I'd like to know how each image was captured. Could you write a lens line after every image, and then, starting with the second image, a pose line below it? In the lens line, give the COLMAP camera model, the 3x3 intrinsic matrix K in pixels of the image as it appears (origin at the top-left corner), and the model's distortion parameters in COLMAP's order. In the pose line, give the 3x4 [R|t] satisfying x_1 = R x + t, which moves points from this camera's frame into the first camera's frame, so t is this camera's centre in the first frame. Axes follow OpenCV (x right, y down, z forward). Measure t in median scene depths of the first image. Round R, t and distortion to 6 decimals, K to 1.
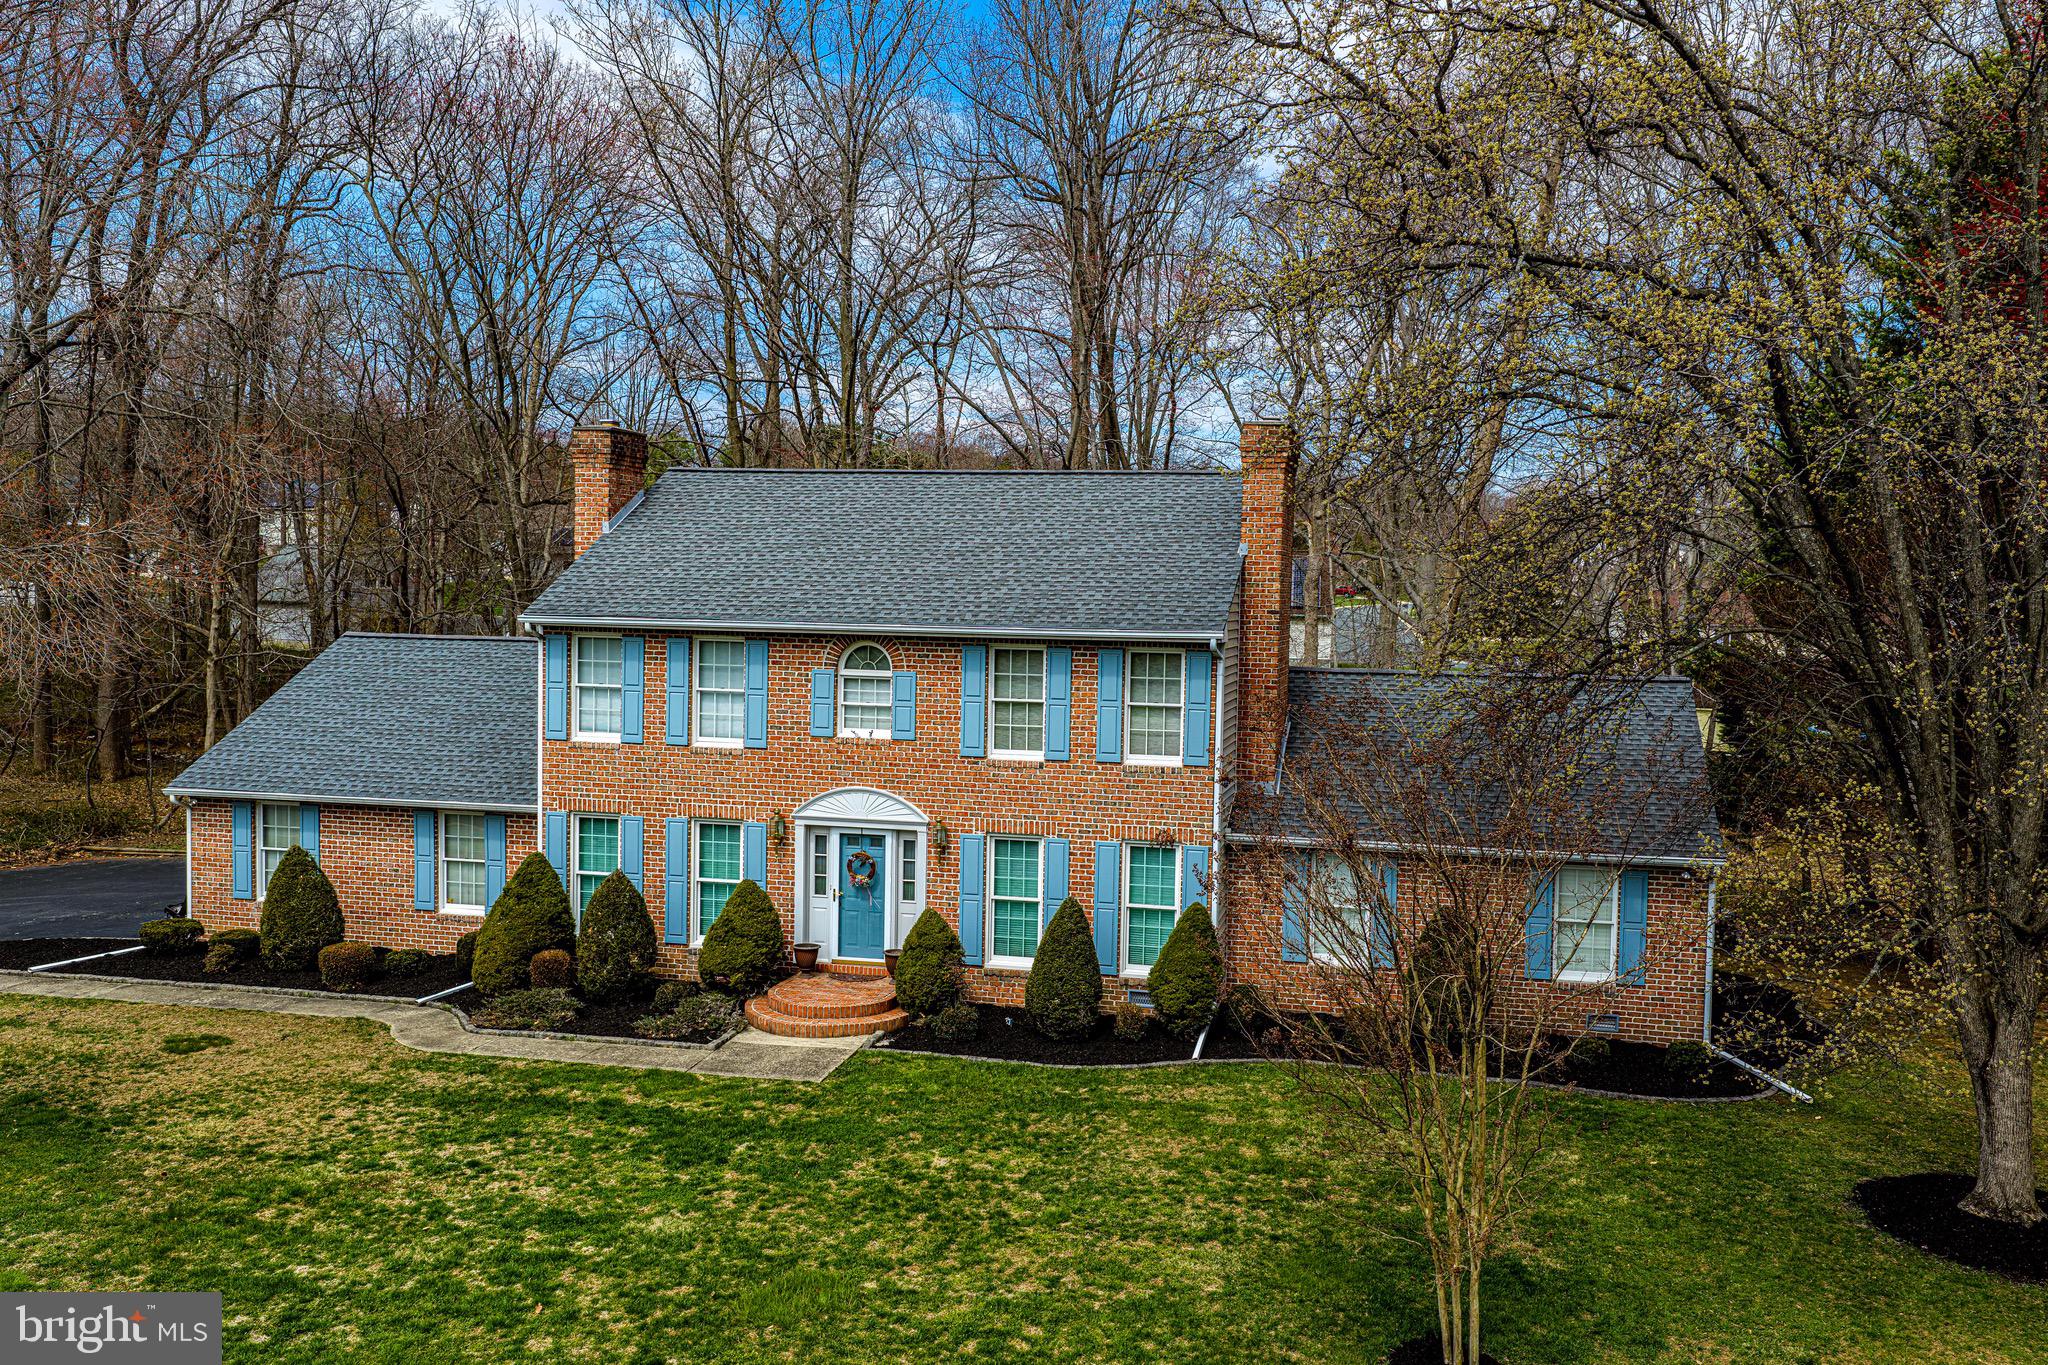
lens RADIAL K [[1753.4, 0, 1028.5], [0, 1753.4, 636.4], [0, 0, 1]] dist [0.005029, -0.007241]
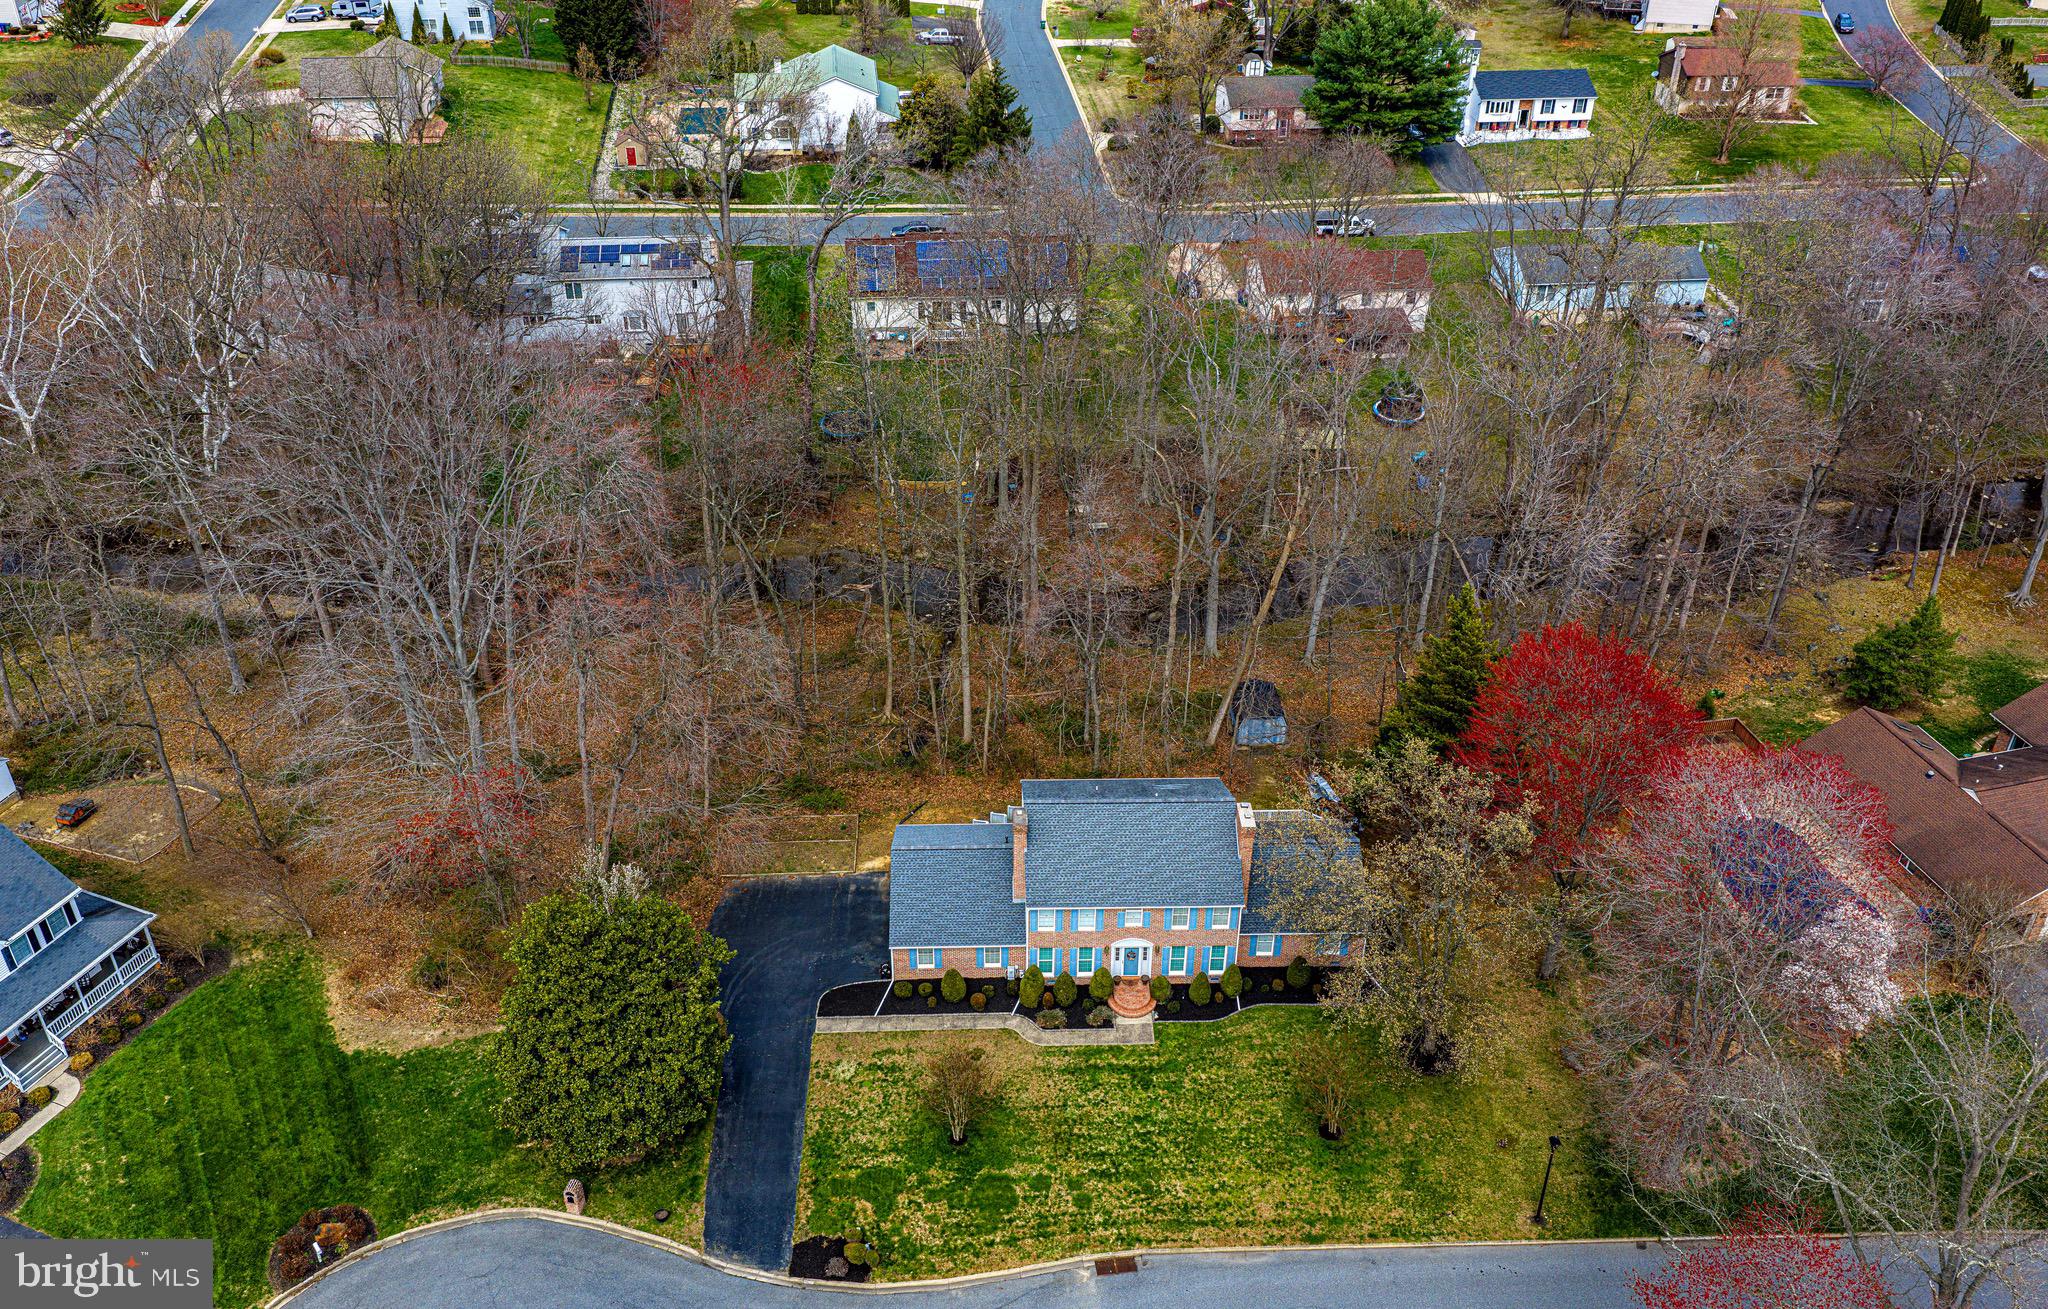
lens RADIAL K [[1723.6, 0, 1006.8], [0, 1723.6, 652.7], [0, 0, 1]] dist [0.003175, -0.005559]
pose [[0.968505, -0.154912, 0.194938, -1.078449], [0.031033, 0.851893, 0.522796, -2.568926], [-0.247054, -0.500281, 0.829870, -1.711620]]
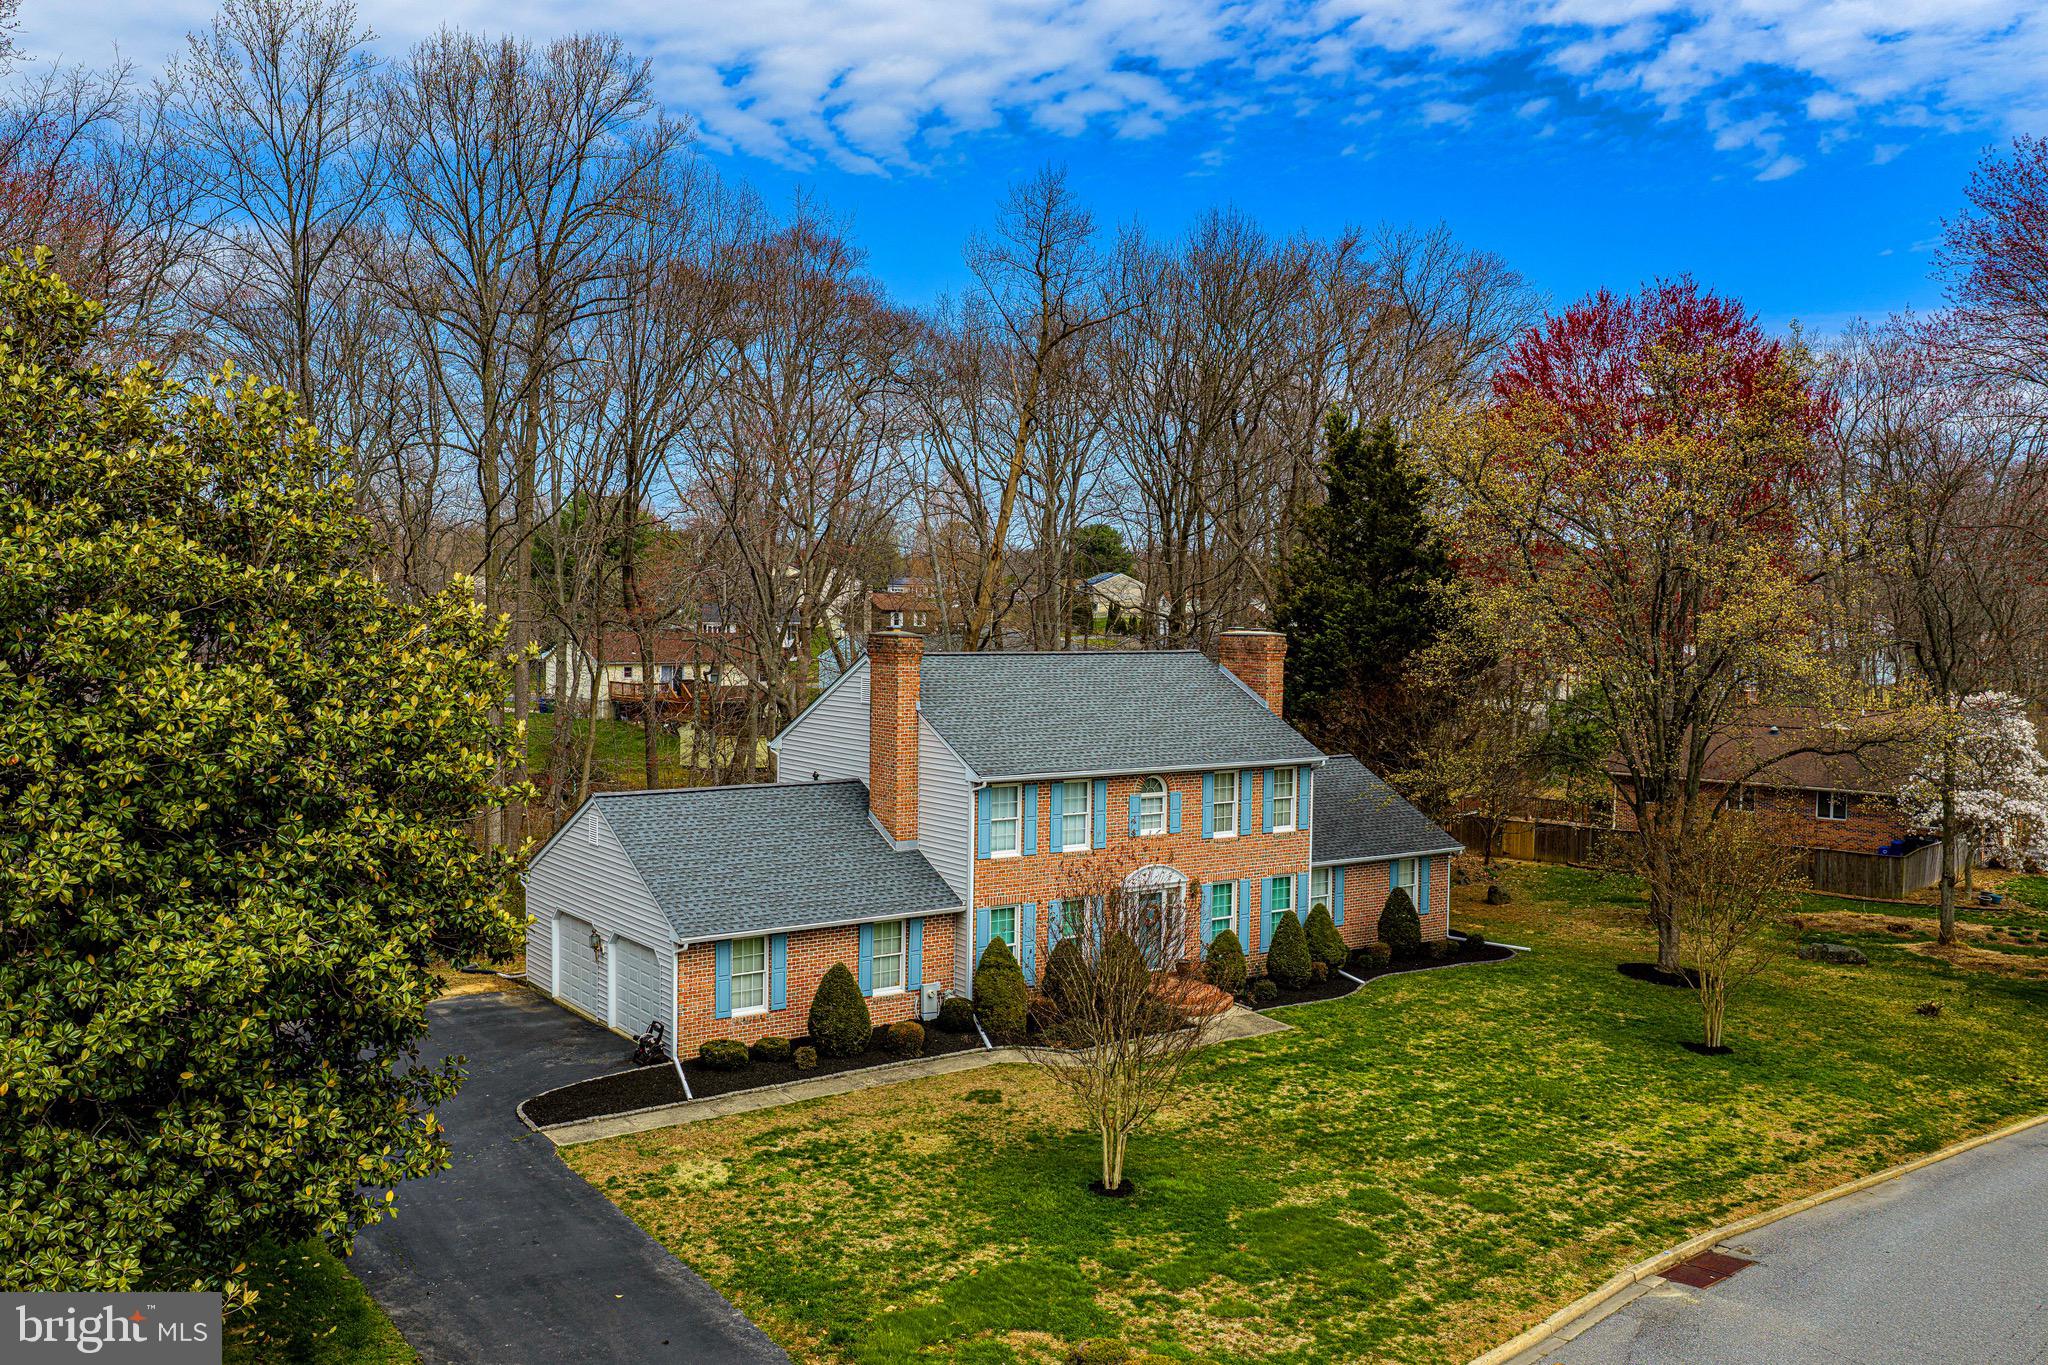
lens RADIAL K [[1728.3, 0, 1018.7], [0, 1728.3, 621.0], [0, 0, 1]] dist [0.007289, -0.011973]
pose [[0.662993, -0.019893, 0.748361, -1.676033], [0.020153, 0.999759, 0.008721, -0.191531], [-0.748354, 0.009300, 0.663234, 0.026424]]
